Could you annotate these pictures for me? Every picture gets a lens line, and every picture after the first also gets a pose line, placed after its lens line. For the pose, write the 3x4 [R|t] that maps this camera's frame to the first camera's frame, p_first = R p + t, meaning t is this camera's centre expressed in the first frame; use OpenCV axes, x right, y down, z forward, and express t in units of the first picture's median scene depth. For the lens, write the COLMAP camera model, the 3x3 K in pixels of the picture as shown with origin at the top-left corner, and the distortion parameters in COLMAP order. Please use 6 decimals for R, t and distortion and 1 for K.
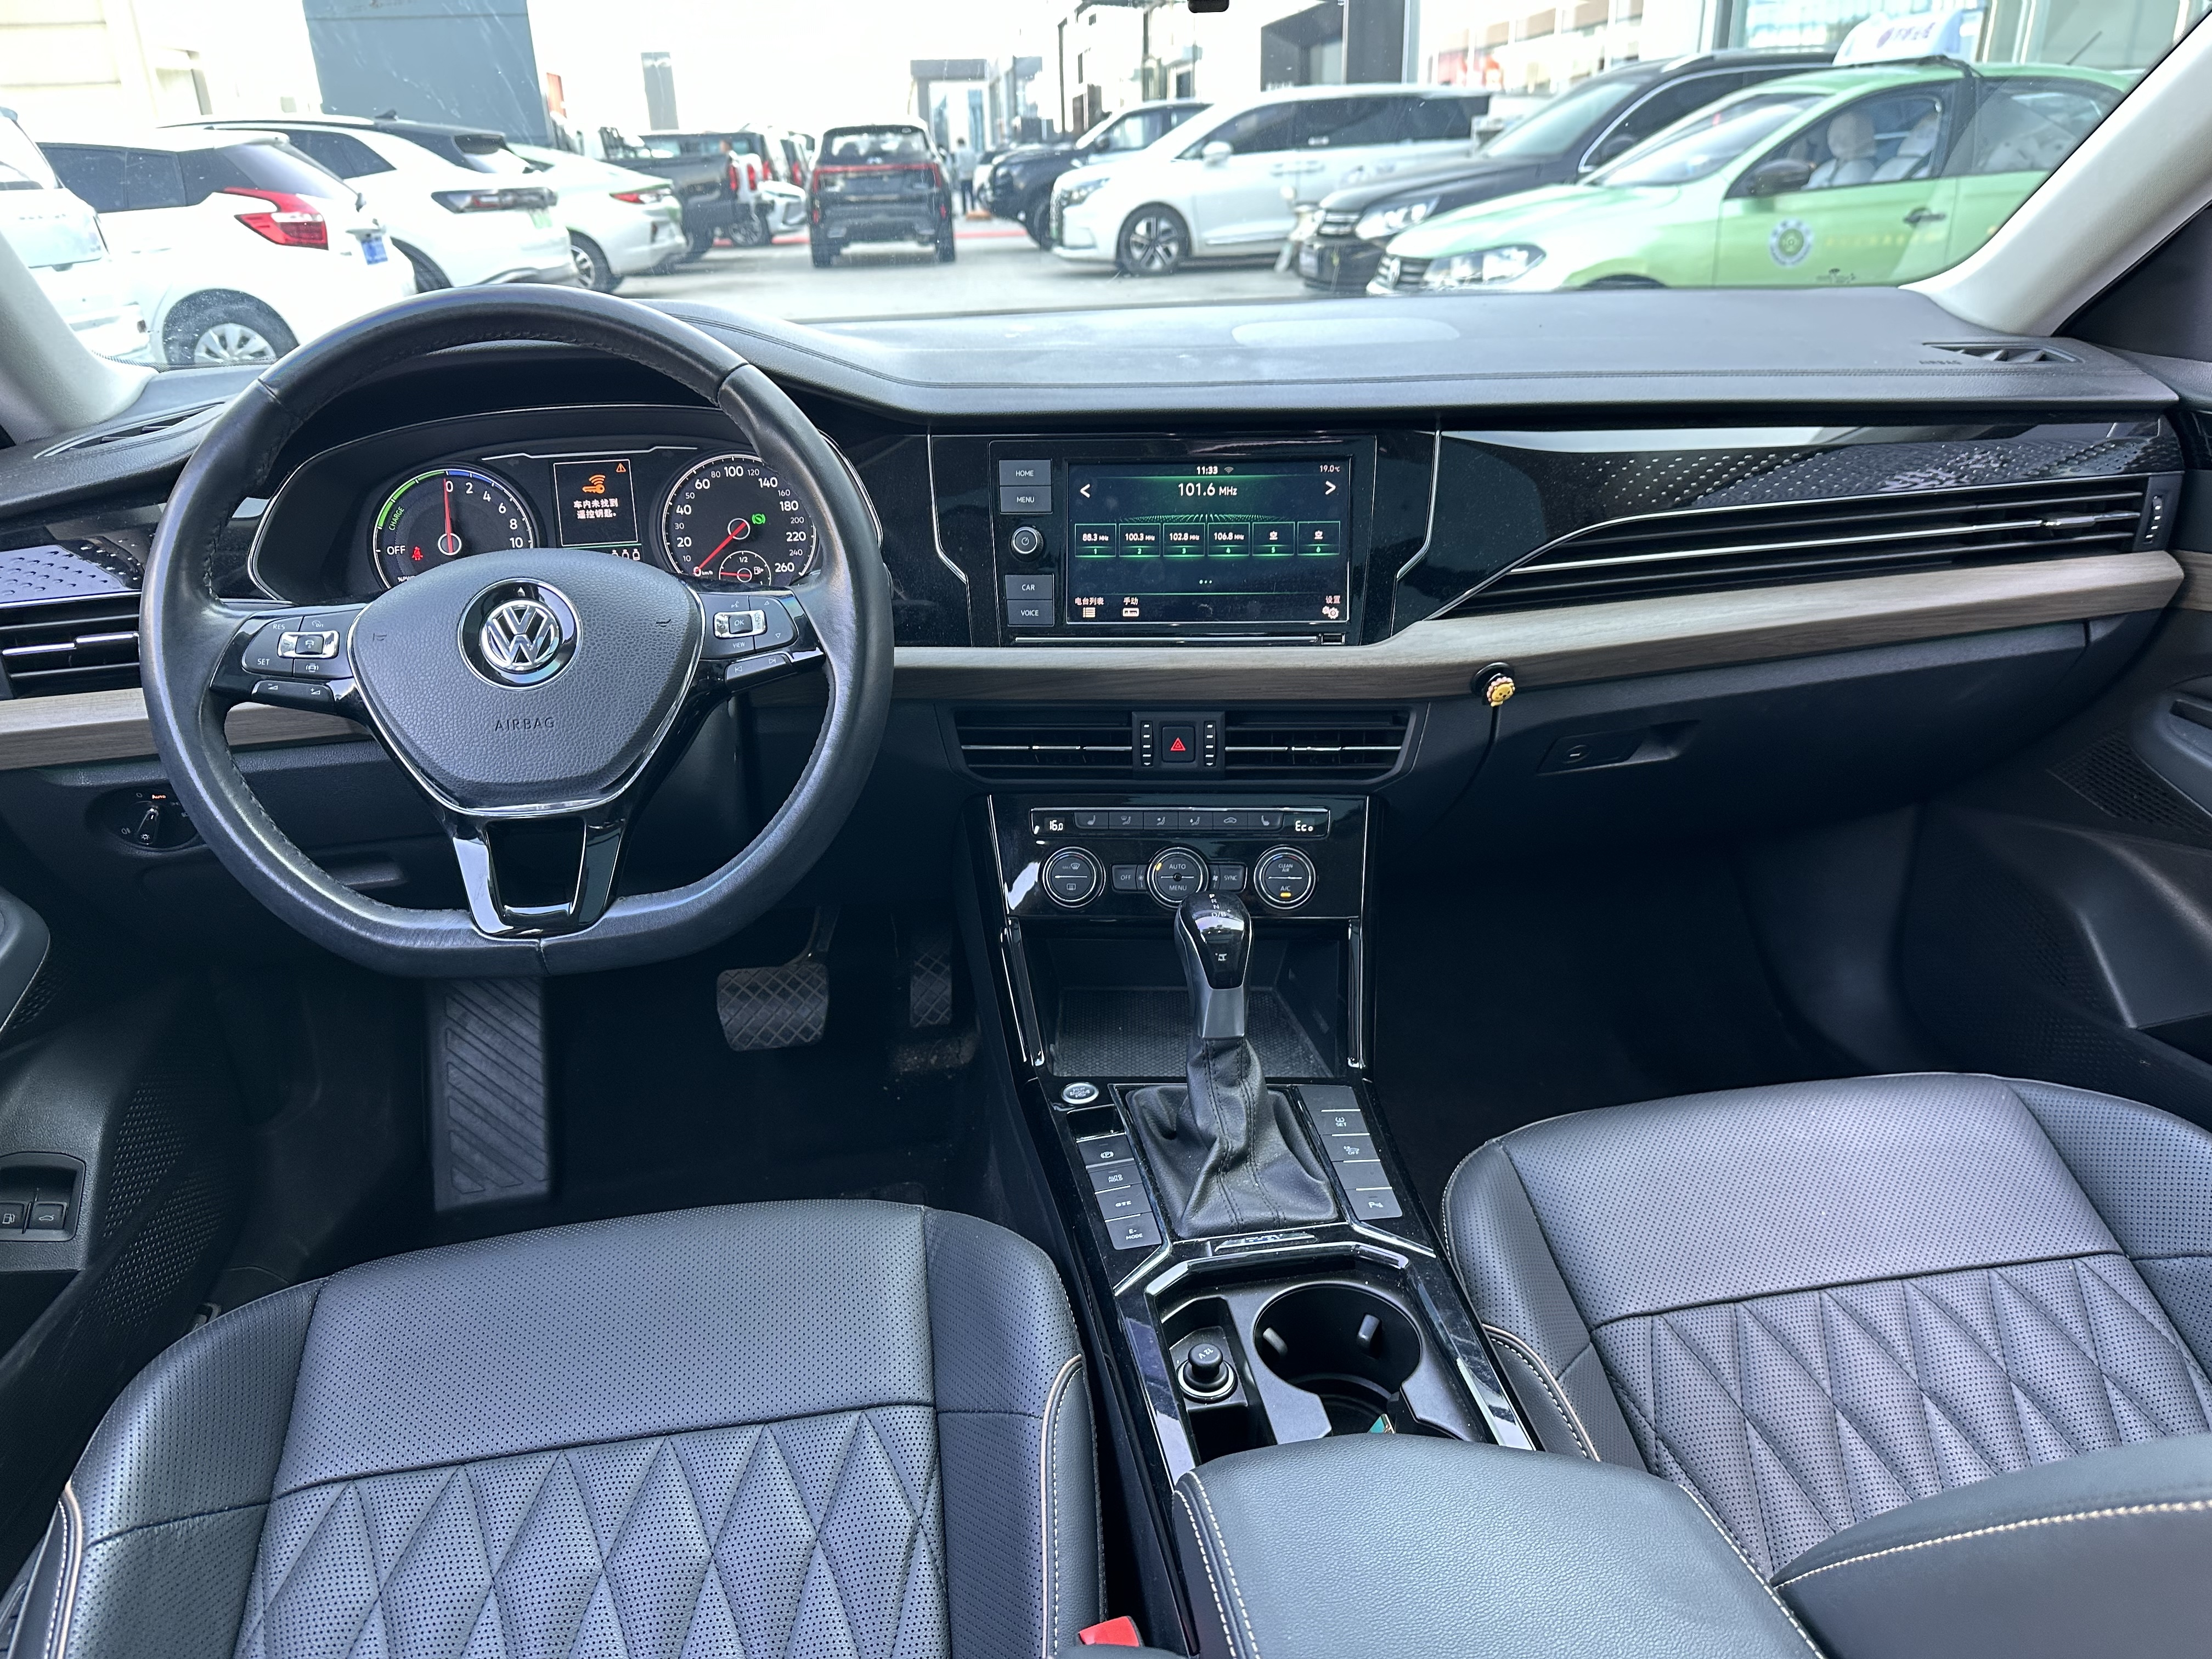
lens RADIAL K [[1586.1, 0, 1106.0], [0, 1586.1, 829.5], [0, 0, 1]] dist [0.001249, 0.002223]
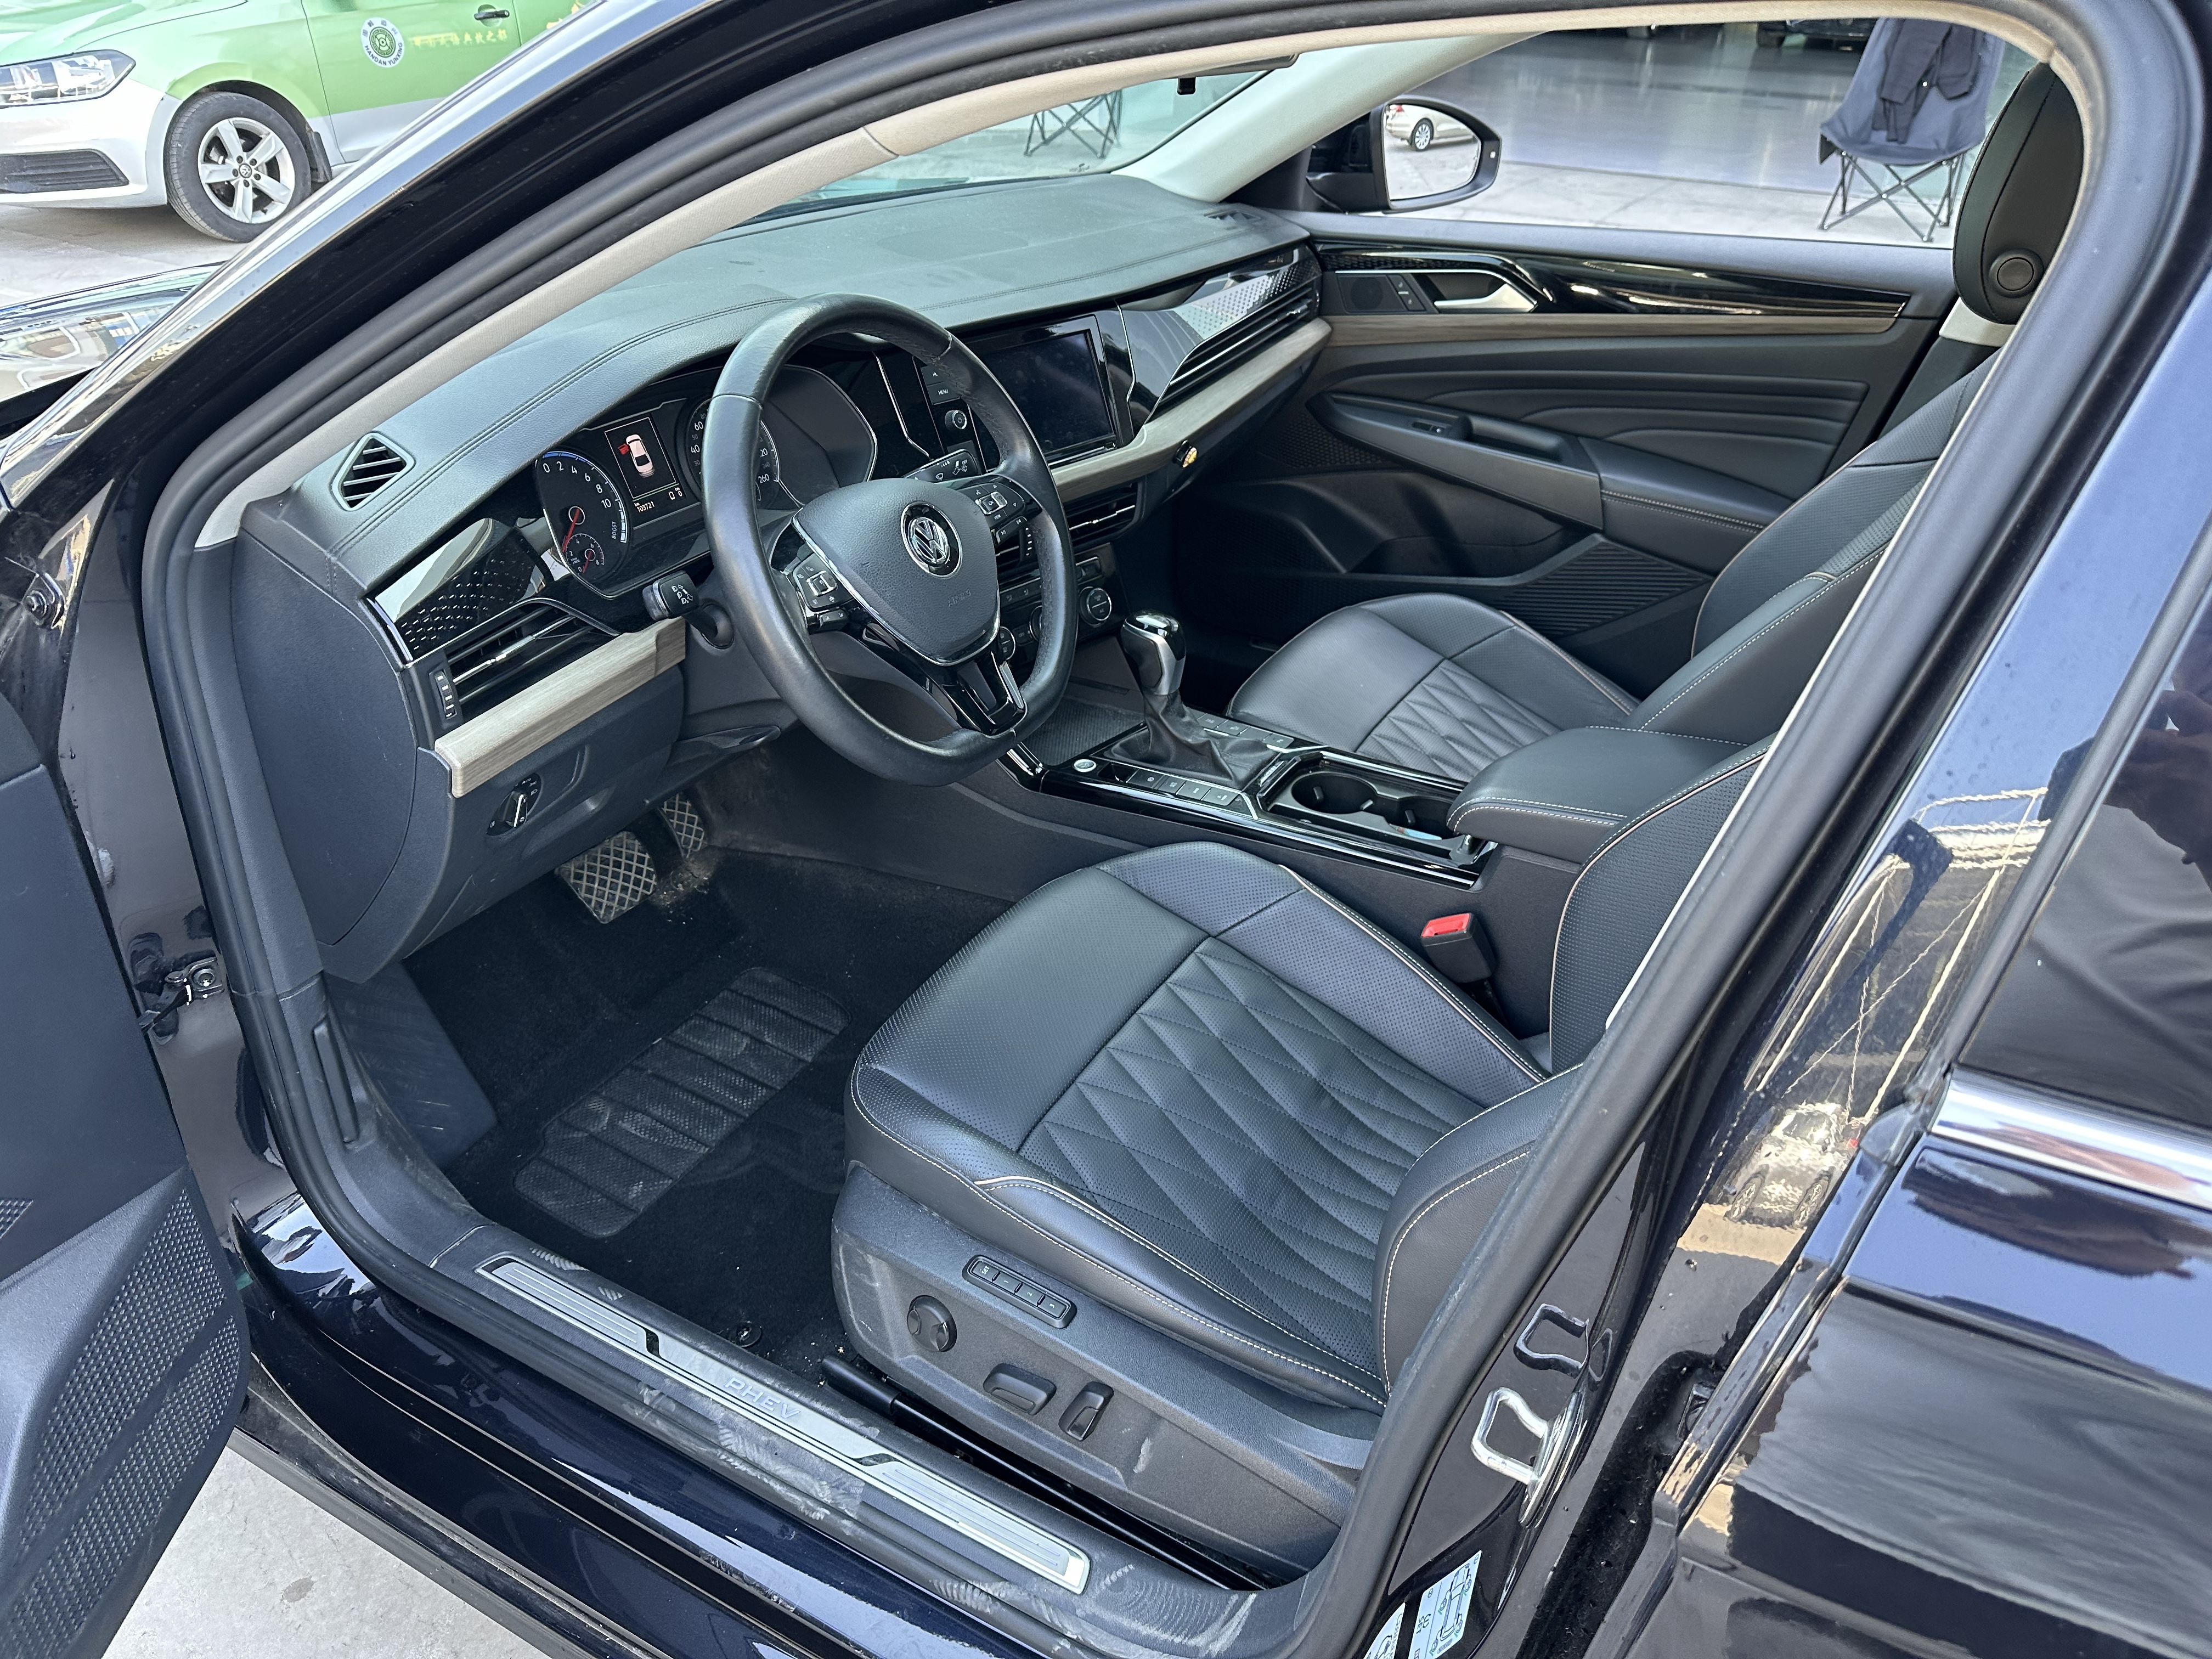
lens RADIAL K [[1586.1, 0, 1106.0], [0, 1586.1, 829.5], [0, 0, 1]] dist [0.001249, 0.002223]
pose [[0.621610, -0.367964, 0.691523, -1.034368], [0.275558, 0.929095, 0.246679, -0.146295], [-0.733259, 0.037217, 0.678930, -0.080221]]
